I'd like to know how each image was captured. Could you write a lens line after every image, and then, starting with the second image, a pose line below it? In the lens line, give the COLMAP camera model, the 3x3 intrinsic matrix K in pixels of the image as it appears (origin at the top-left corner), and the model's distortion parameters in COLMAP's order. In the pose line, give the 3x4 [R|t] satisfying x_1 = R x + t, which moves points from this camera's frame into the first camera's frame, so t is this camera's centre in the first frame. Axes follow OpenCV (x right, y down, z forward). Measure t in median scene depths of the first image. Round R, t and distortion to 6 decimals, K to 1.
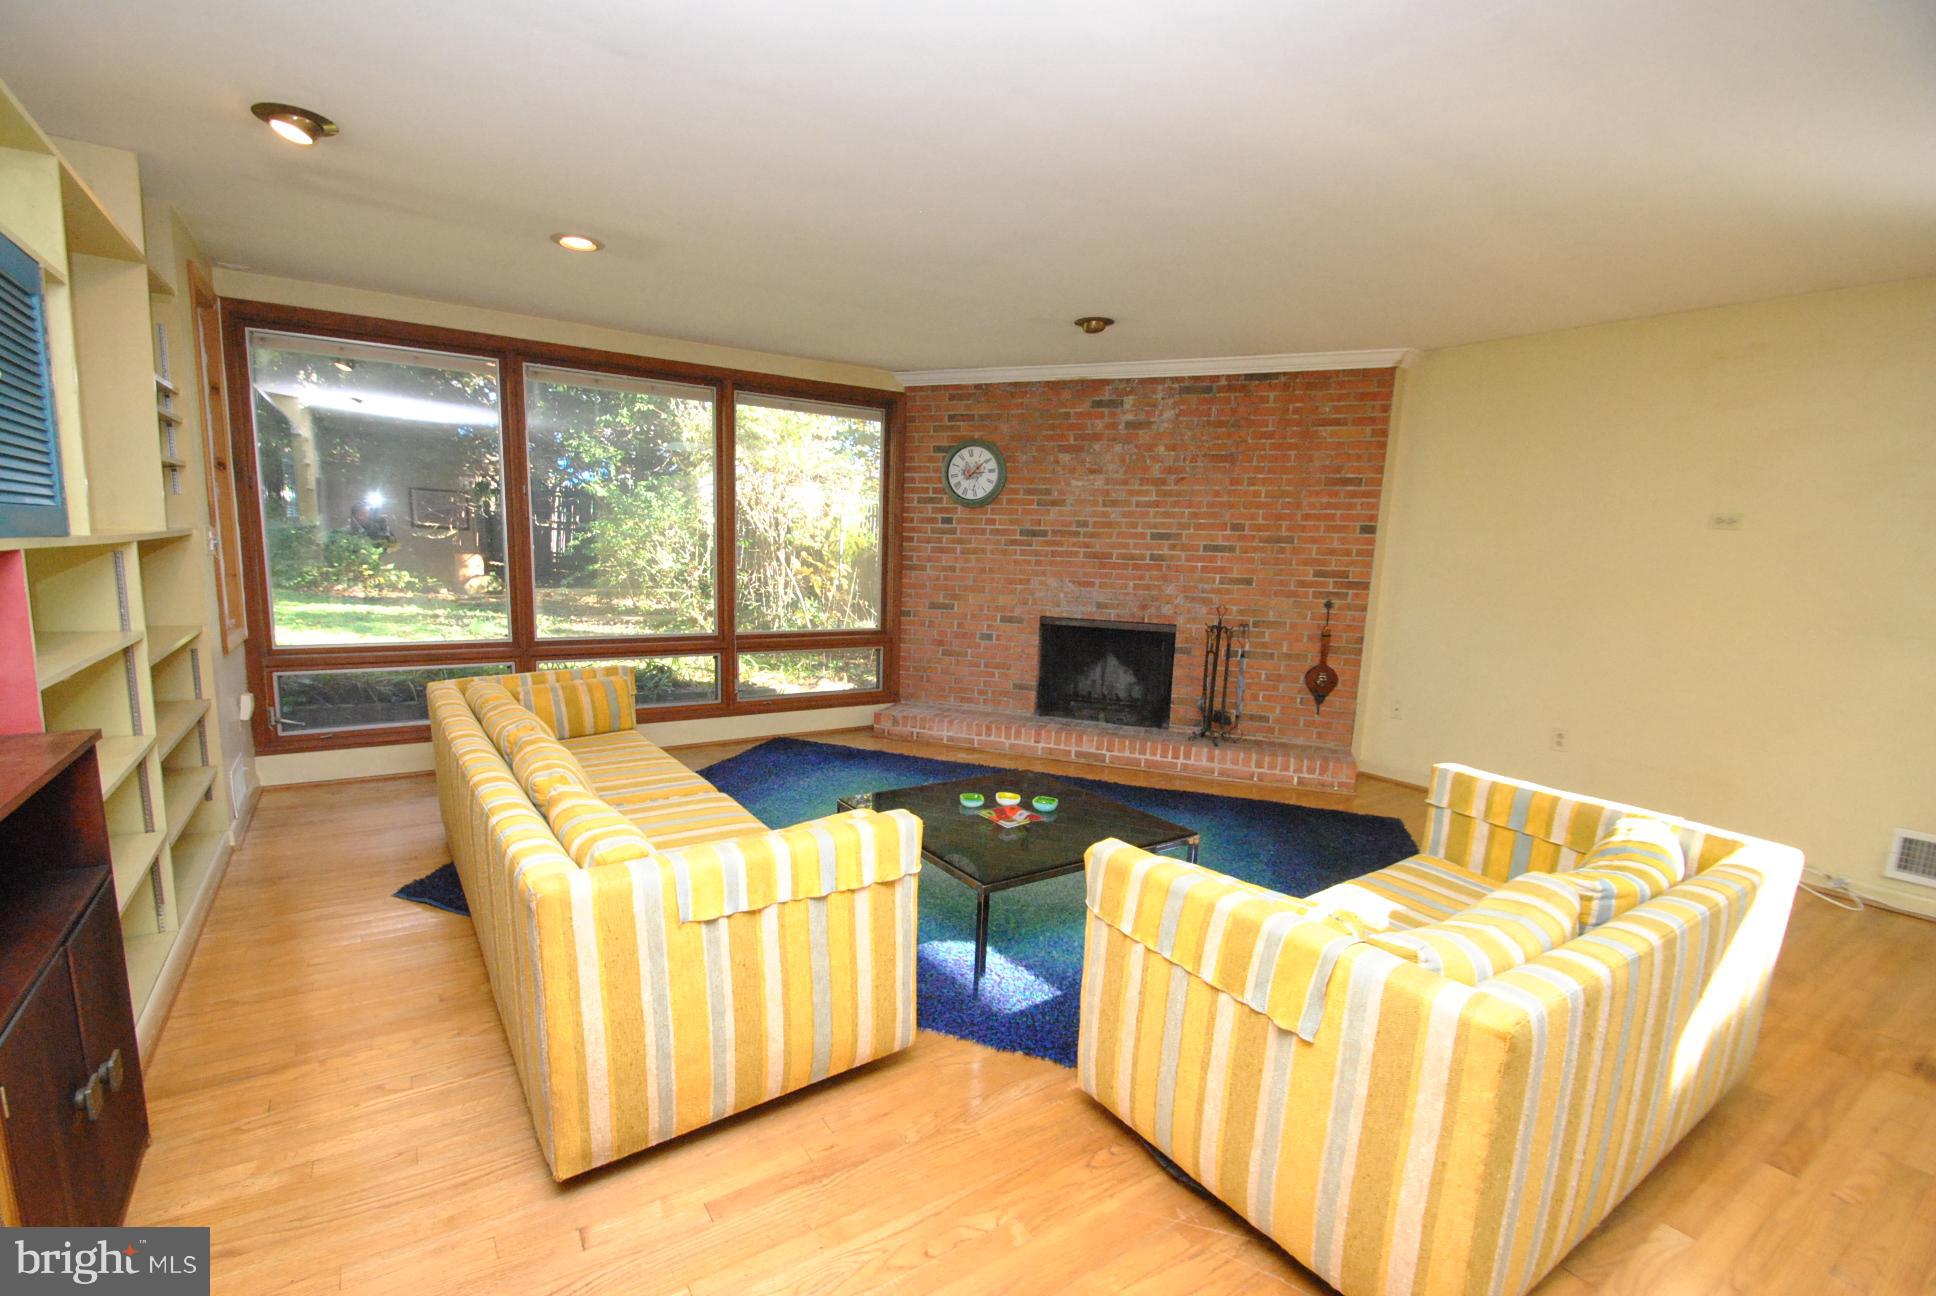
lens RADIAL K [[851.7, 0, 929.7], [0, 851.7, 676.4], [0, 0, 1]] dist [0.005538, -0.007849]
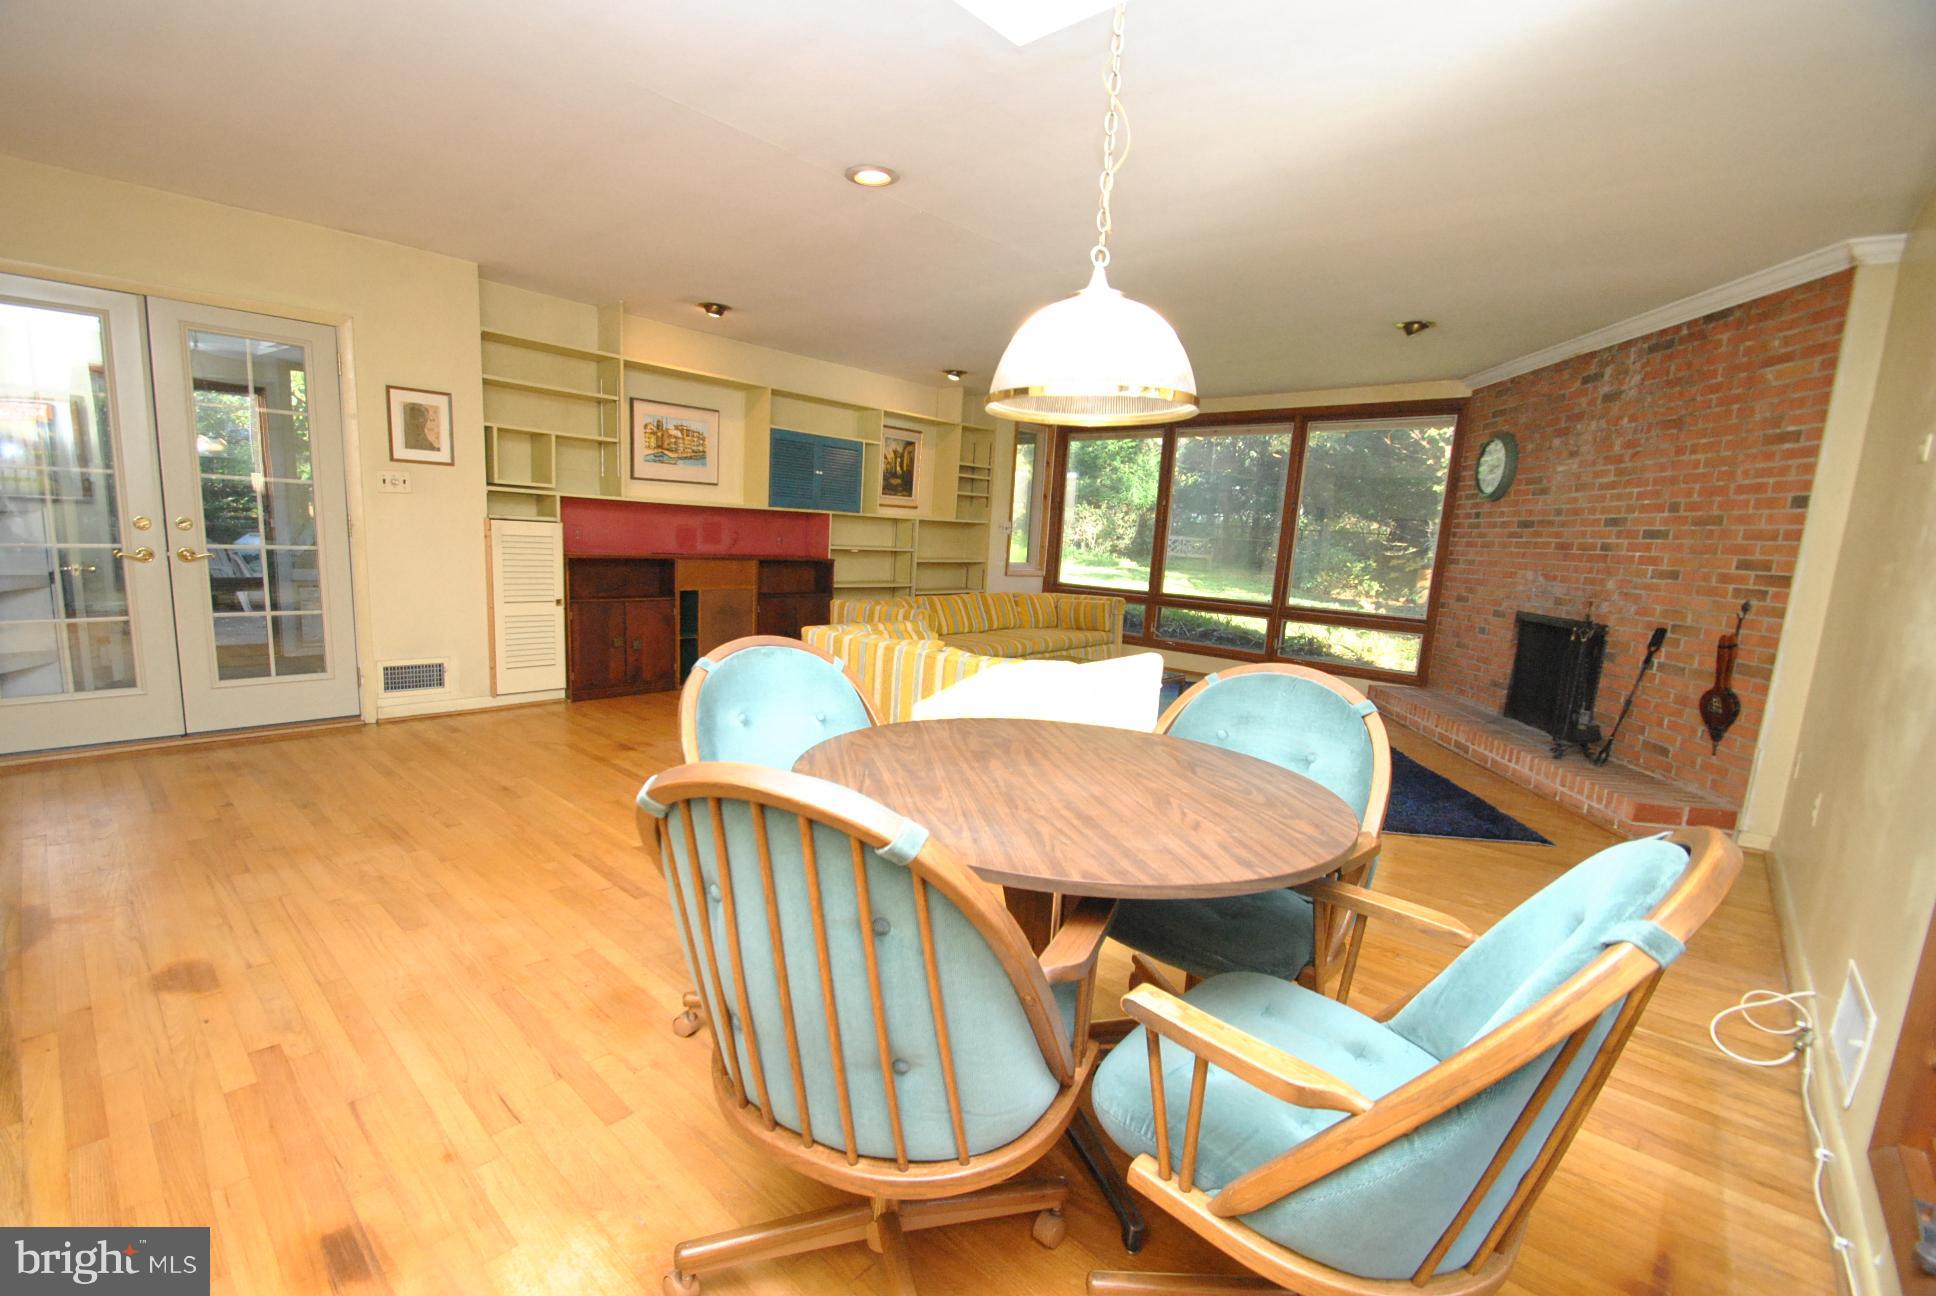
lens RADIAL K [[851.7, 0, 926.6], [0, 851.7, 674.0], [0, 0, 1]] dist [0.005538, -0.007849]
pose [[0.243095, 0.146377, -0.958895, 0.952084], [-0.196788, 0.975434, 0.099013, 0.035933], [0.949831, 0.164630, 0.265928, 0.140021]]
